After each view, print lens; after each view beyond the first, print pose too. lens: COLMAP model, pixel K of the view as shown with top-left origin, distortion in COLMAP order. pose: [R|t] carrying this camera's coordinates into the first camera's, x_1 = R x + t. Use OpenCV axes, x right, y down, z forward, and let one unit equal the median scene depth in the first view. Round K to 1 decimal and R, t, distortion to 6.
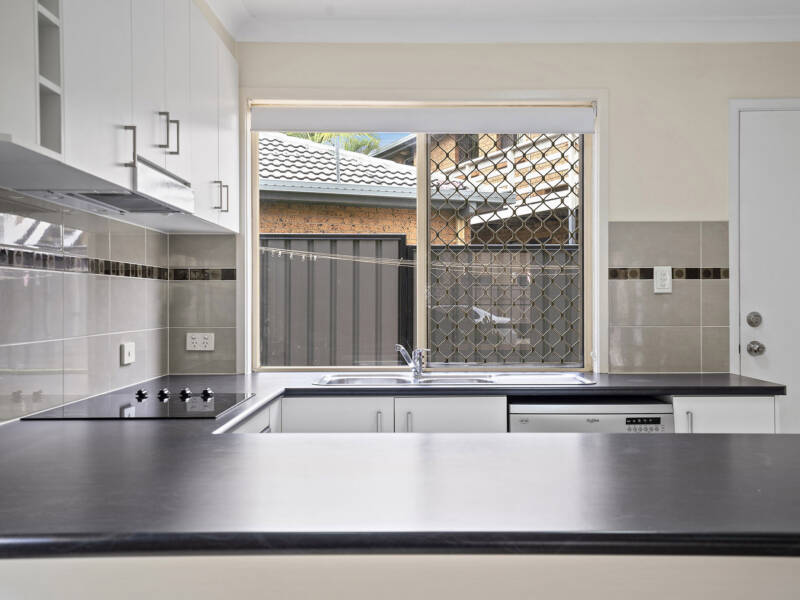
lens RADIAL K [[836.1, 0, 400.8], [0, 836.1, 300.3], [0, 0, 1]] dist [0.120191, 0.000000]
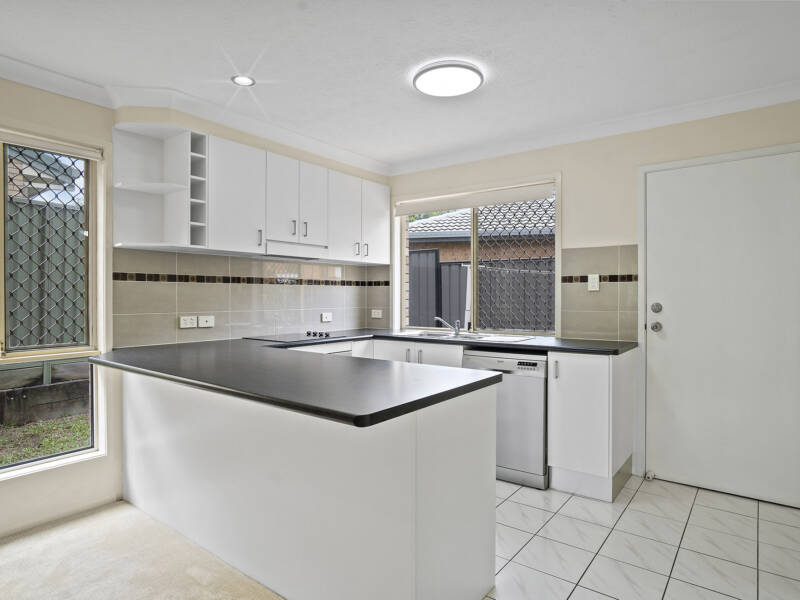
lens RADIAL K [[462.1, 0, 395.4], [0, 462.1, 297.7], [0, 0, 1]] dist [0.002200, 0.000419]
pose [[0.794146, 0.003196, -0.607718, 0.547339], [0.001584, 0.999972, 0.007328, -0.002531], [0.607724, -0.006782, 0.794119, 0.058926]]
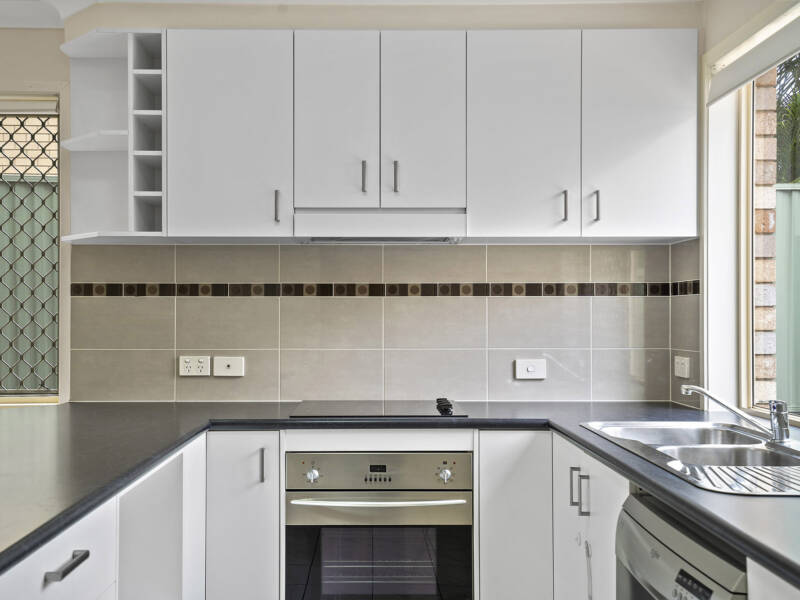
lens RADIAL K [[836.1, 0, 397.0], [0, 836.1, 303.4], [0, 0, 1]] dist [0.120191, 0.000000]
pose [[0.018446, -0.019208, -0.999645, 0.621329], [0.002607, 0.999813, -0.019163, -0.000132], [0.999826, -0.002253, 0.018493, 0.697597]]
